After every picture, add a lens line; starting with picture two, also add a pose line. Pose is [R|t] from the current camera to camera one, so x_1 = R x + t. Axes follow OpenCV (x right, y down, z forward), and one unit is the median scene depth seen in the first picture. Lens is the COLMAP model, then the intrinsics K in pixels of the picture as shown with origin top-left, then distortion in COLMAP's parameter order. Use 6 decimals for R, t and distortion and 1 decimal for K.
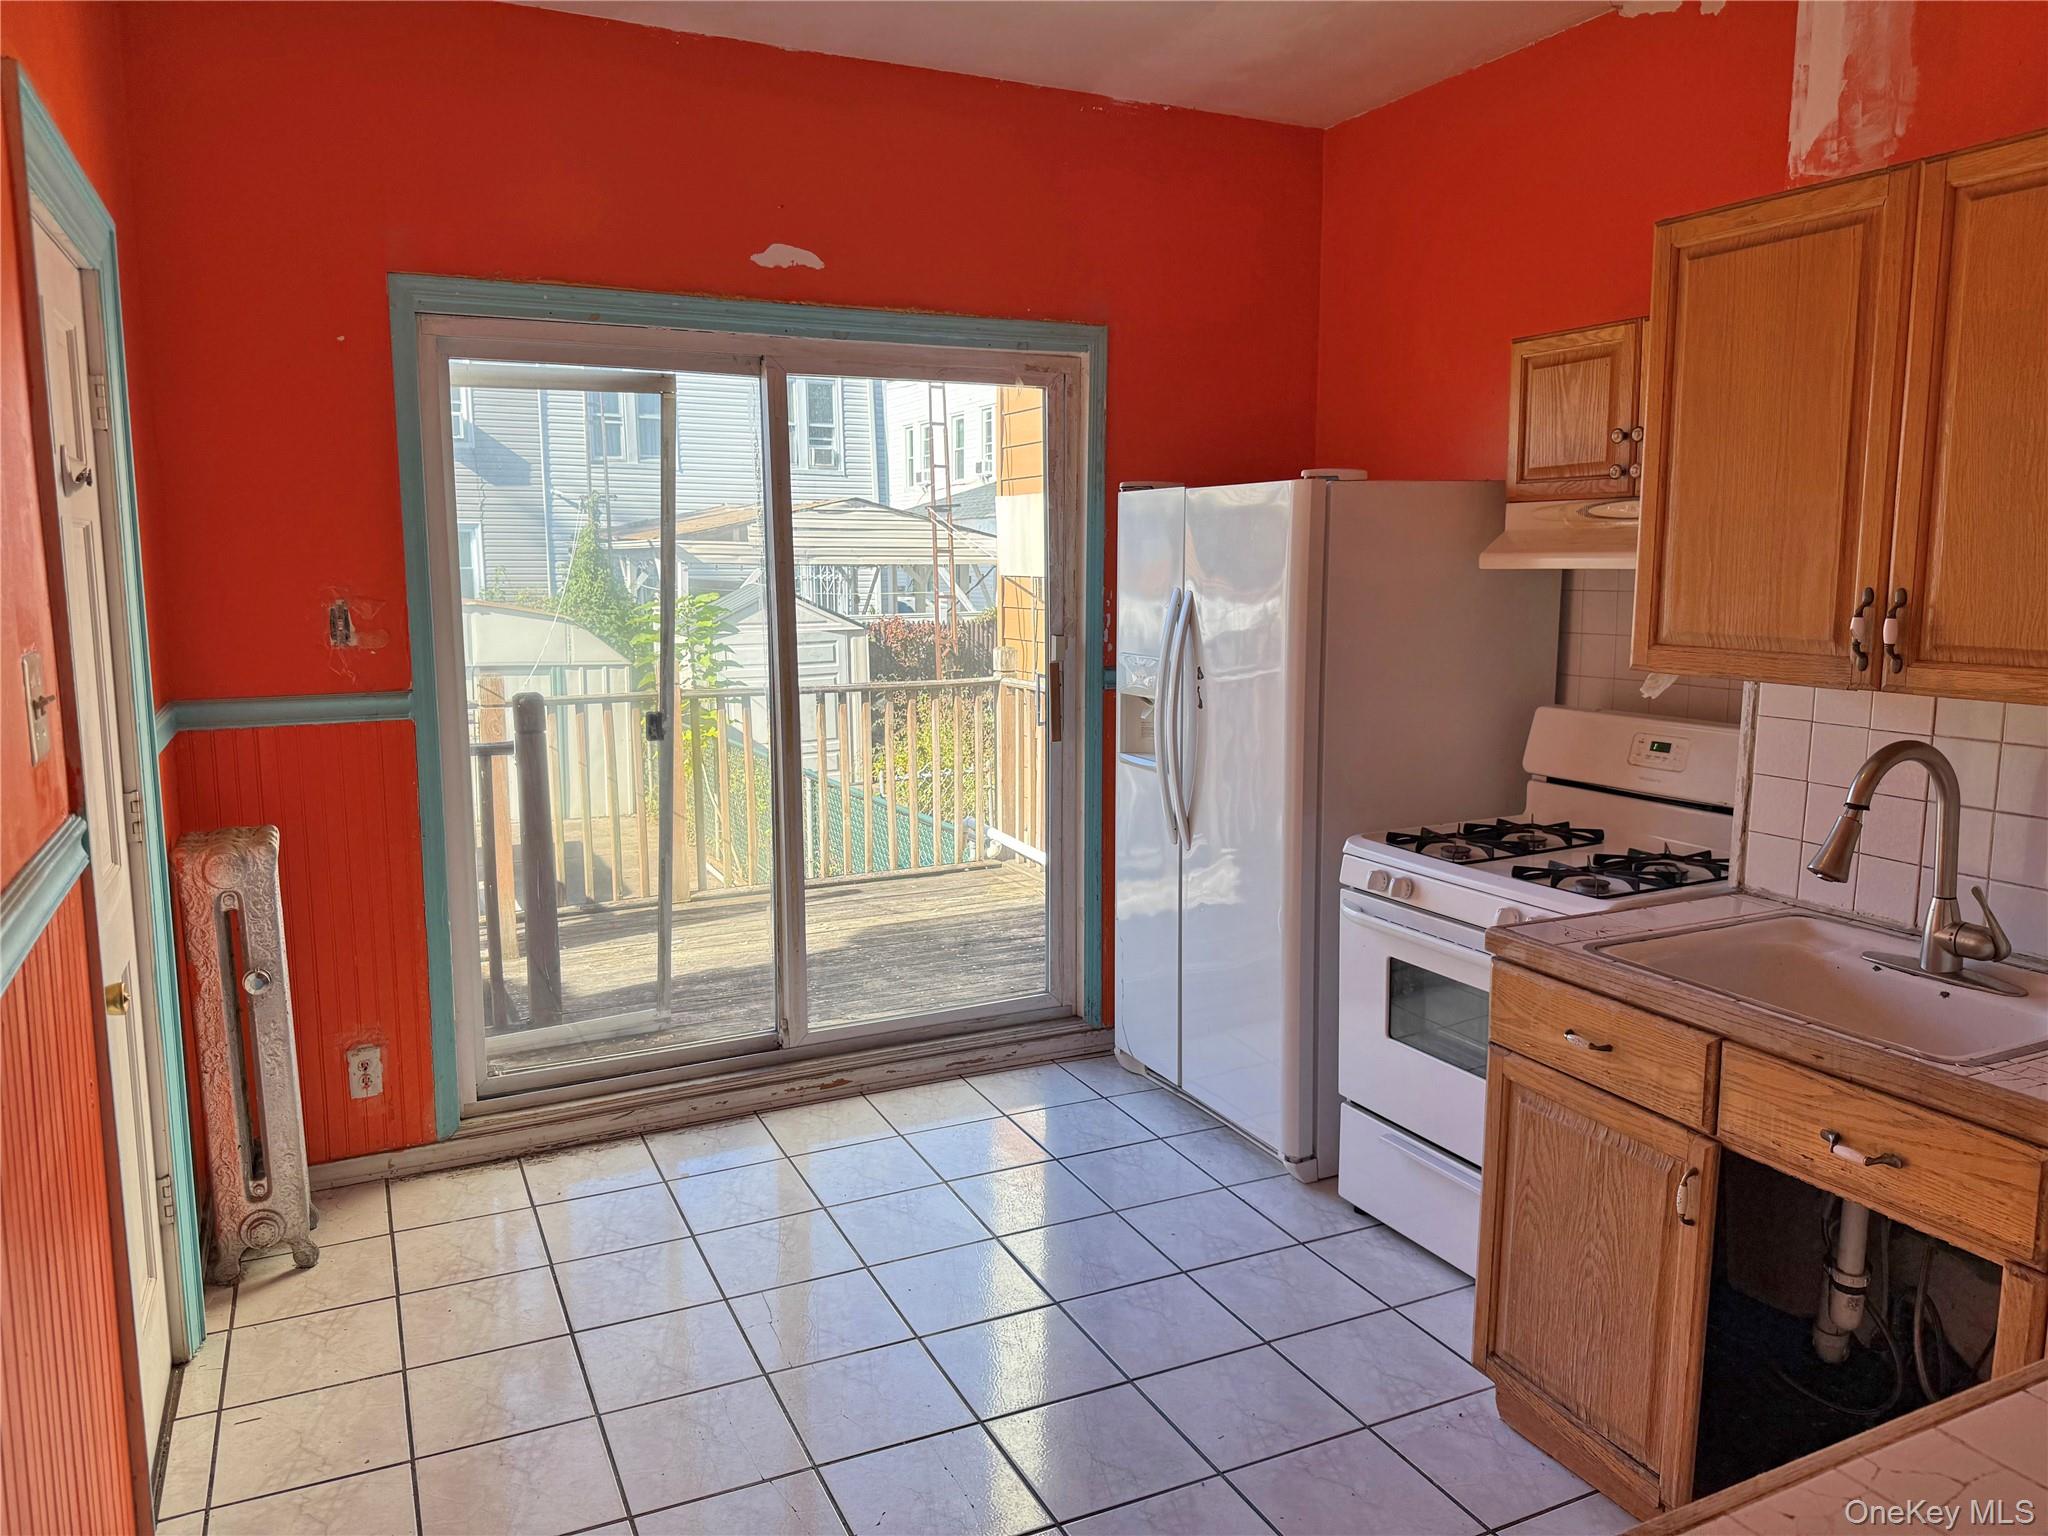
lens RADIAL K [[1433.2, 0, 1024.0], [0, 1433.2, 768.0], [0, 0, 1]] dist [0.001949, -0.002298]
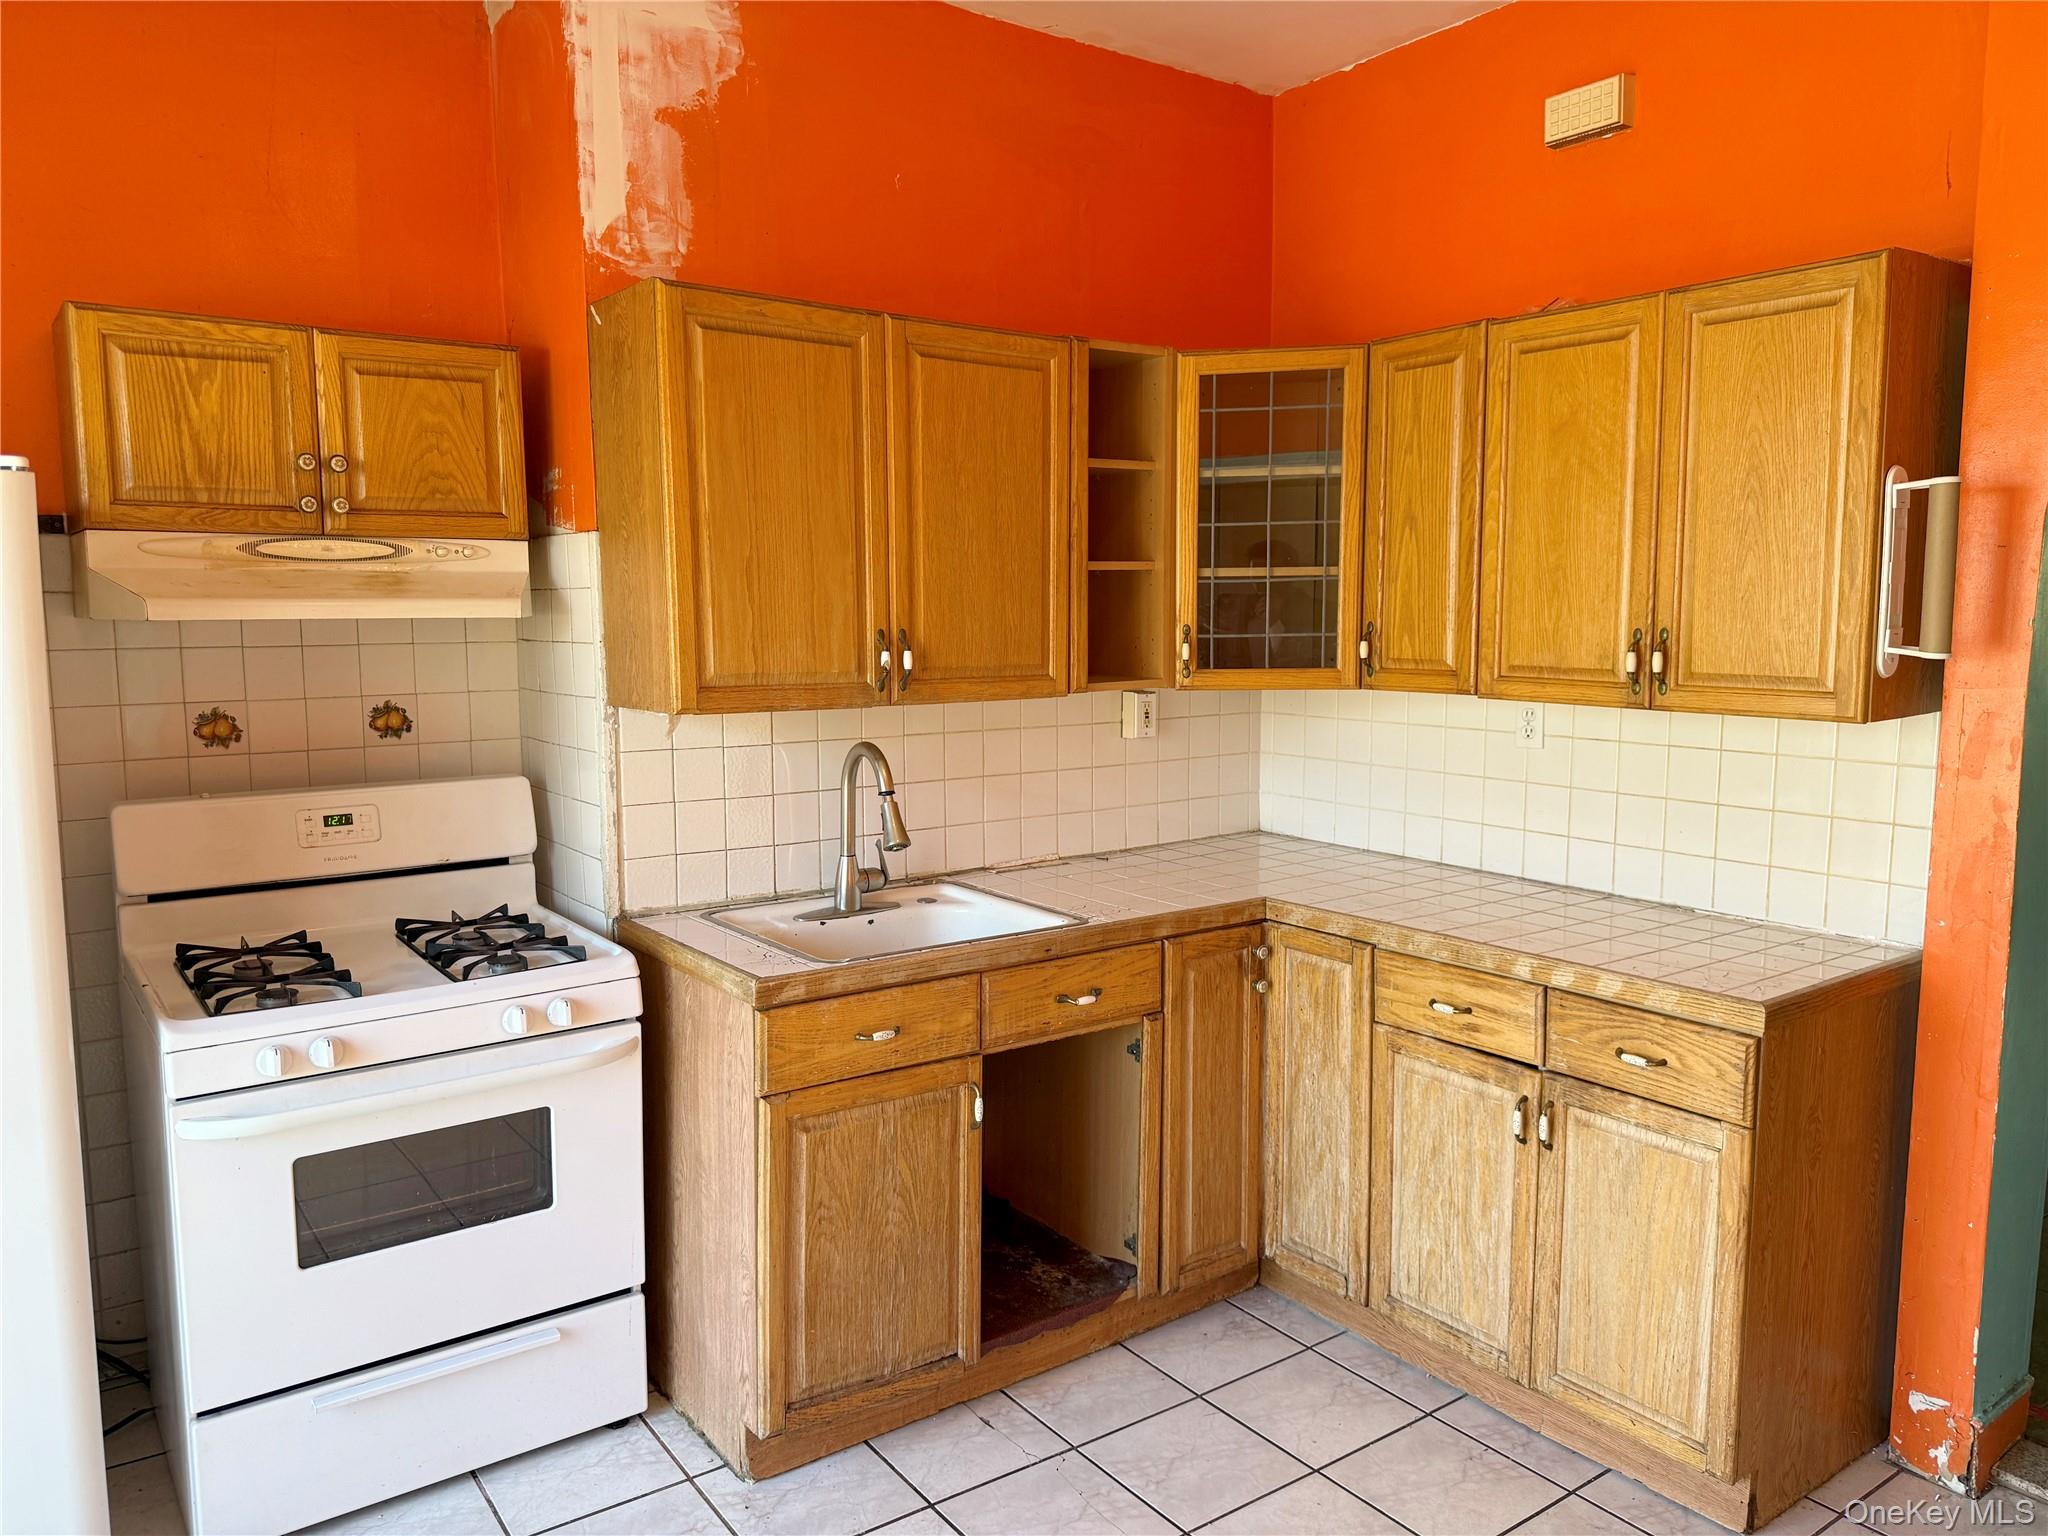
lens RADIAL K [[1476.5, 0, 1024.0], [0, 1476.5, 768.0], [0, 0, 1]] dist [0.149053, -0.287433]
pose [[-0.172449, -0.110401, 0.978812, -0.699275], [0.144468, 0.980119, 0.136001, -0.146801], [-0.974367, 0.164861, -0.153071, 0.968473]]
